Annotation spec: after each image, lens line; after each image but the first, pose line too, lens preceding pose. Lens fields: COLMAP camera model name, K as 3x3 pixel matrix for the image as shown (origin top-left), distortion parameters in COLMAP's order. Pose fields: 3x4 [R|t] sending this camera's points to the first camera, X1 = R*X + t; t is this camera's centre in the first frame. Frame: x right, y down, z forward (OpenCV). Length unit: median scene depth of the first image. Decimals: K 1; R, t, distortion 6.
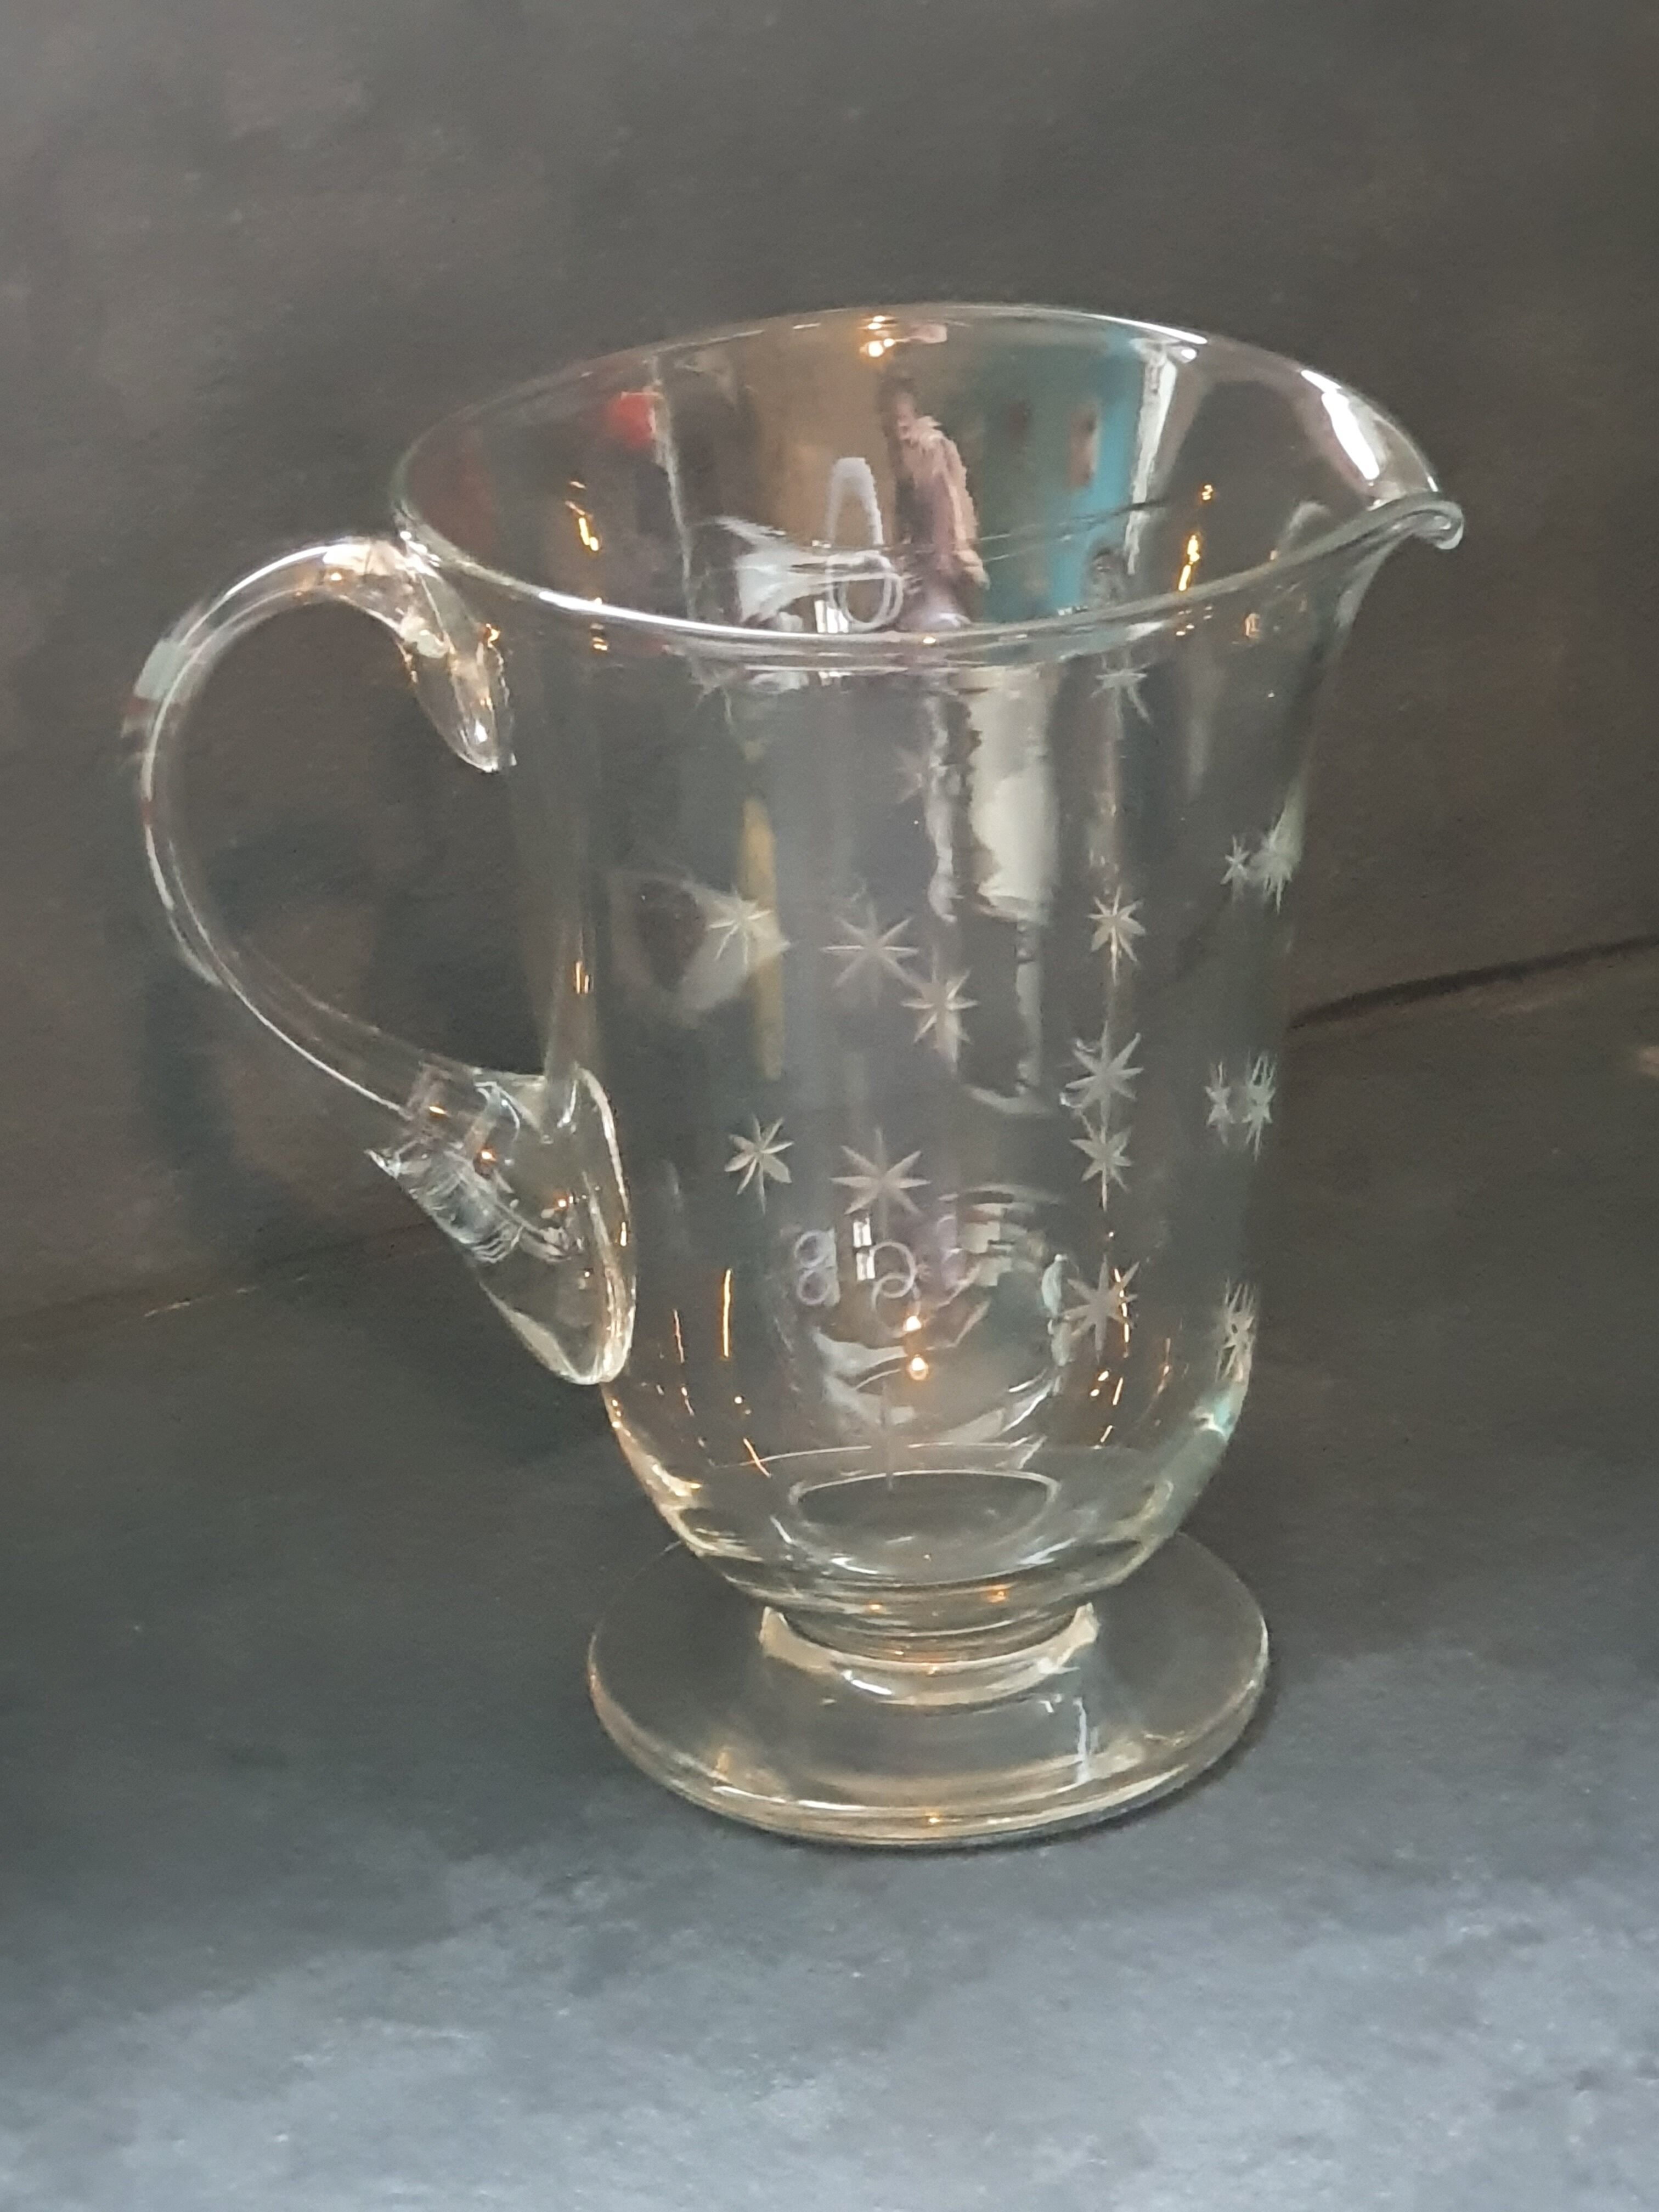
lens RADIAL K [[3362.7, 0, 829.5], [0, 3362.7, 1106.0], [0, 0, 1]] dist [-0.013623, 0.000452]
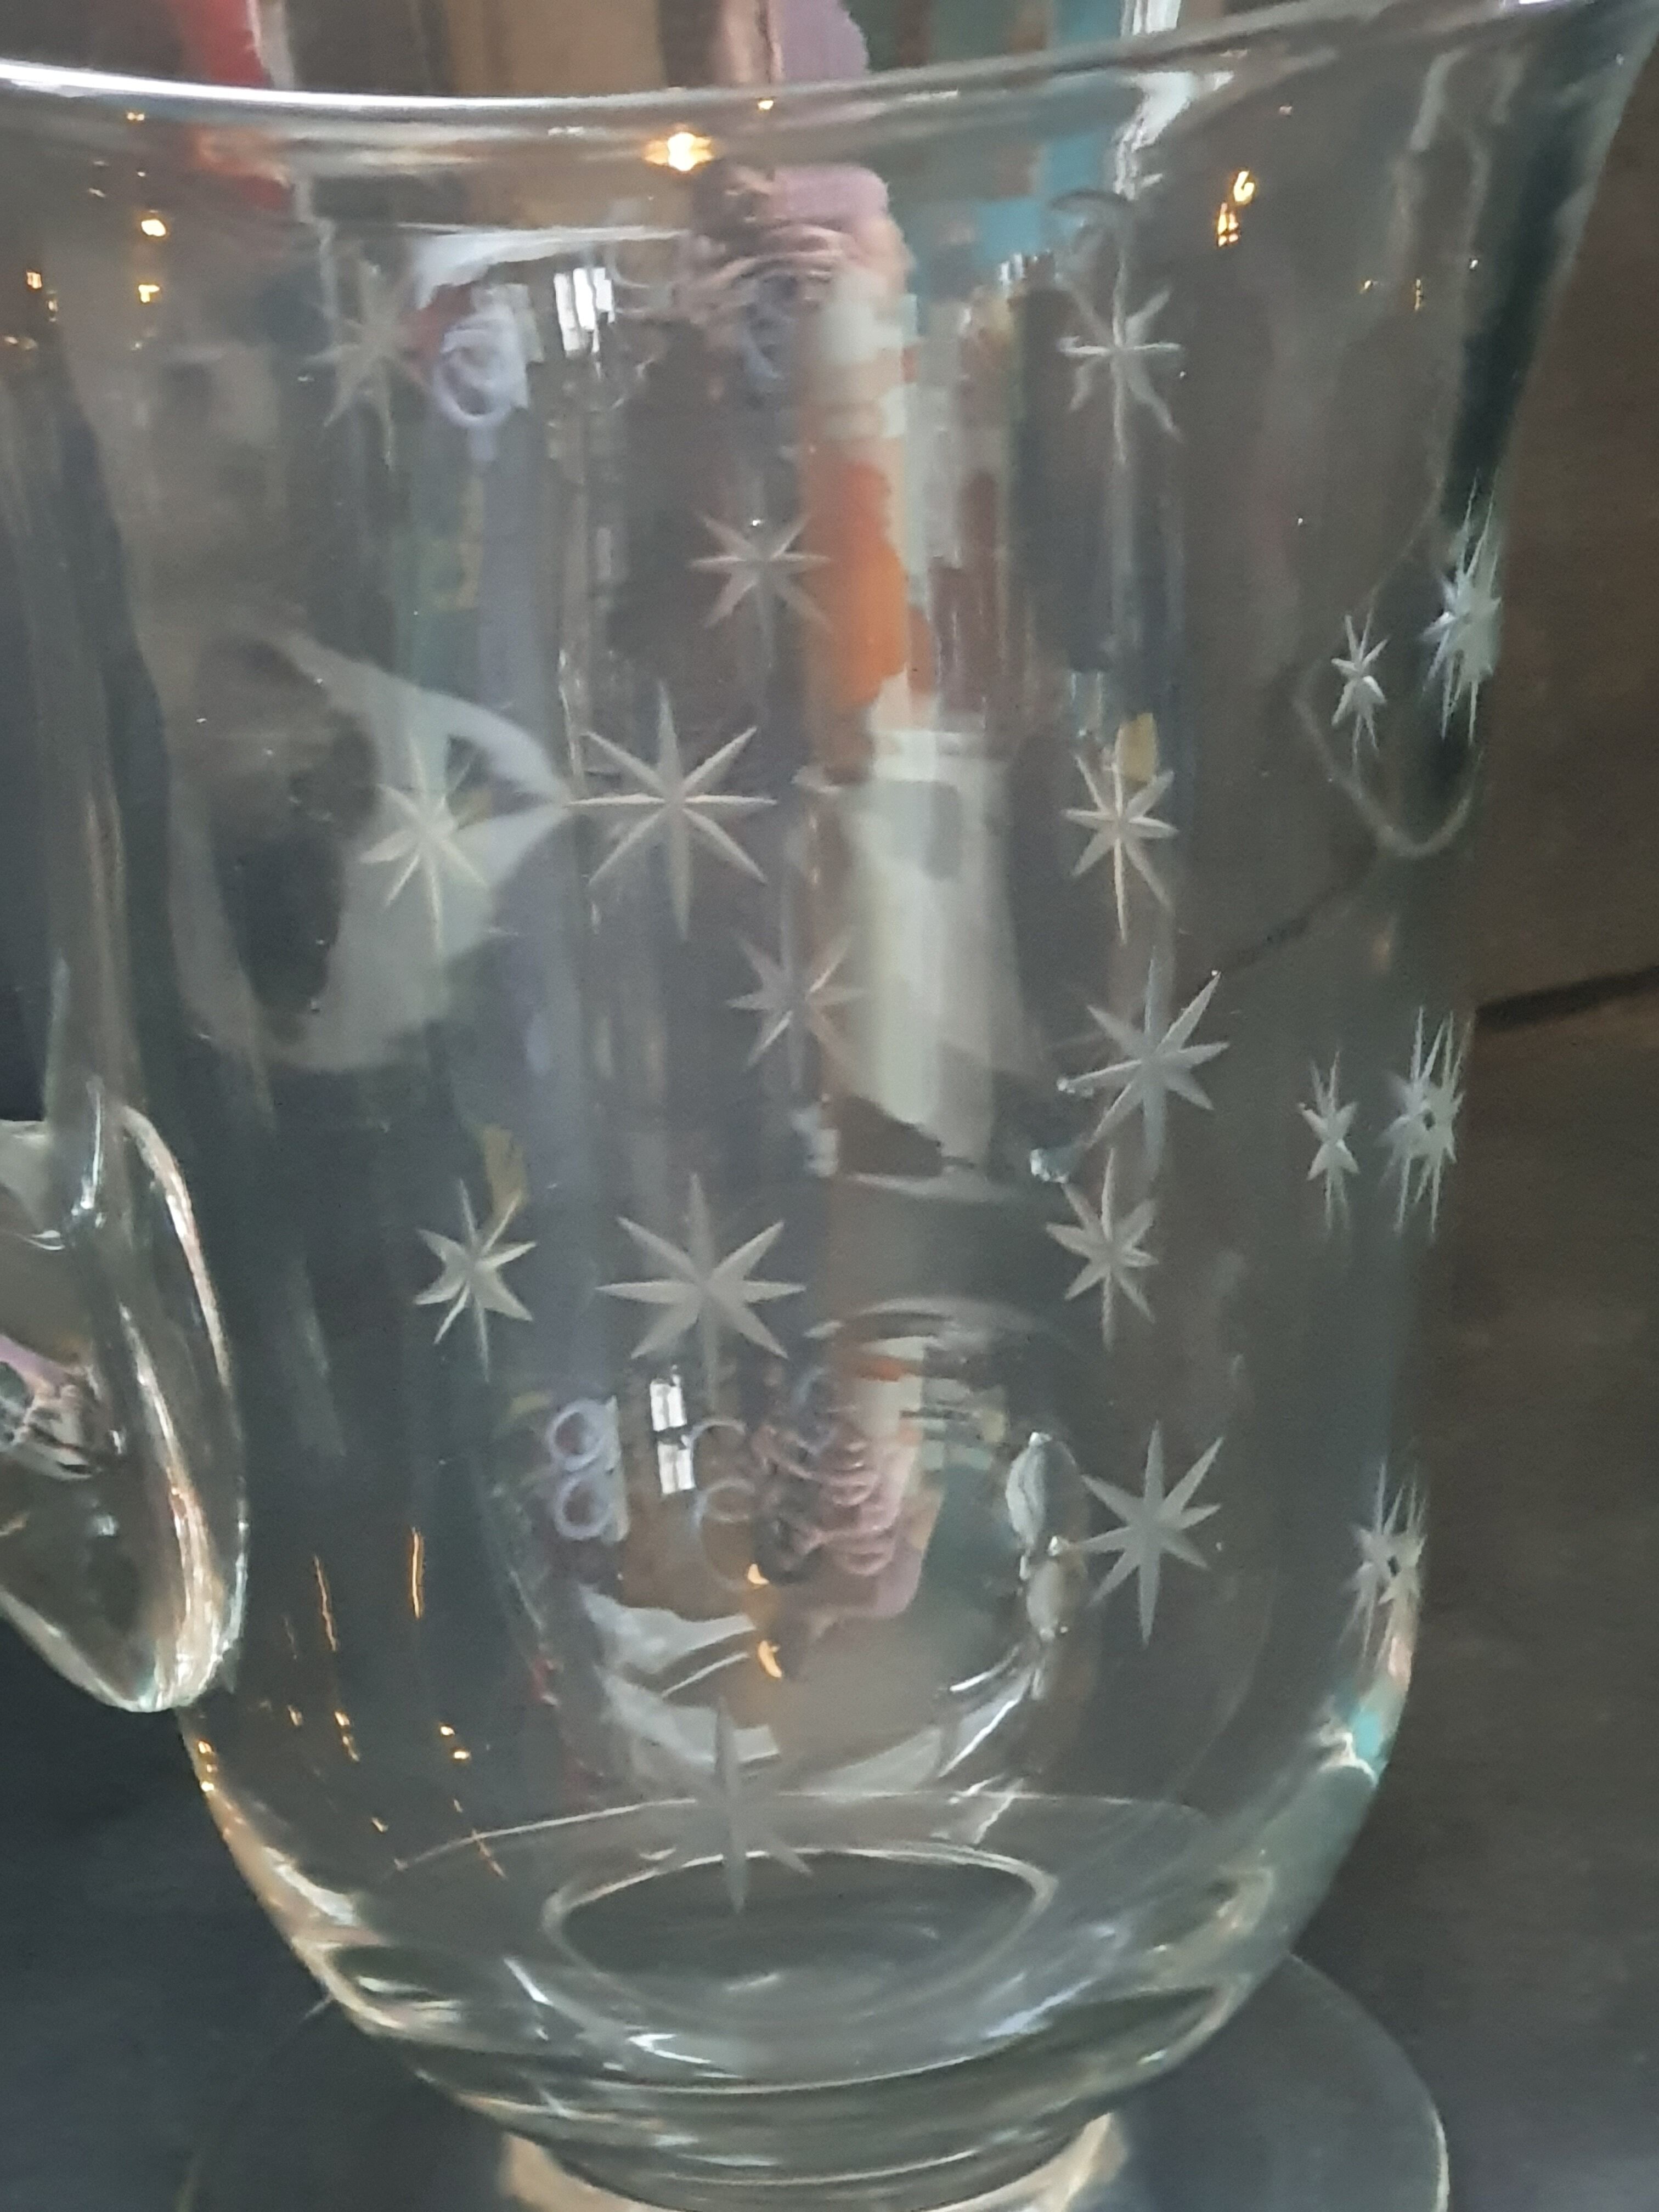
lens RADIAL K [[4049.5, 0, 829.5], [0, 4049.5, 1106.0], [0, 0, 1]] dist [0.372070, 0.055450]
pose [[0.998280, -0.027491, 0.051787, 0.003278], [0.029637, 0.998713, -0.041152, 0.017938], [-0.050590, 0.042616, 0.997810, 0.353011]]
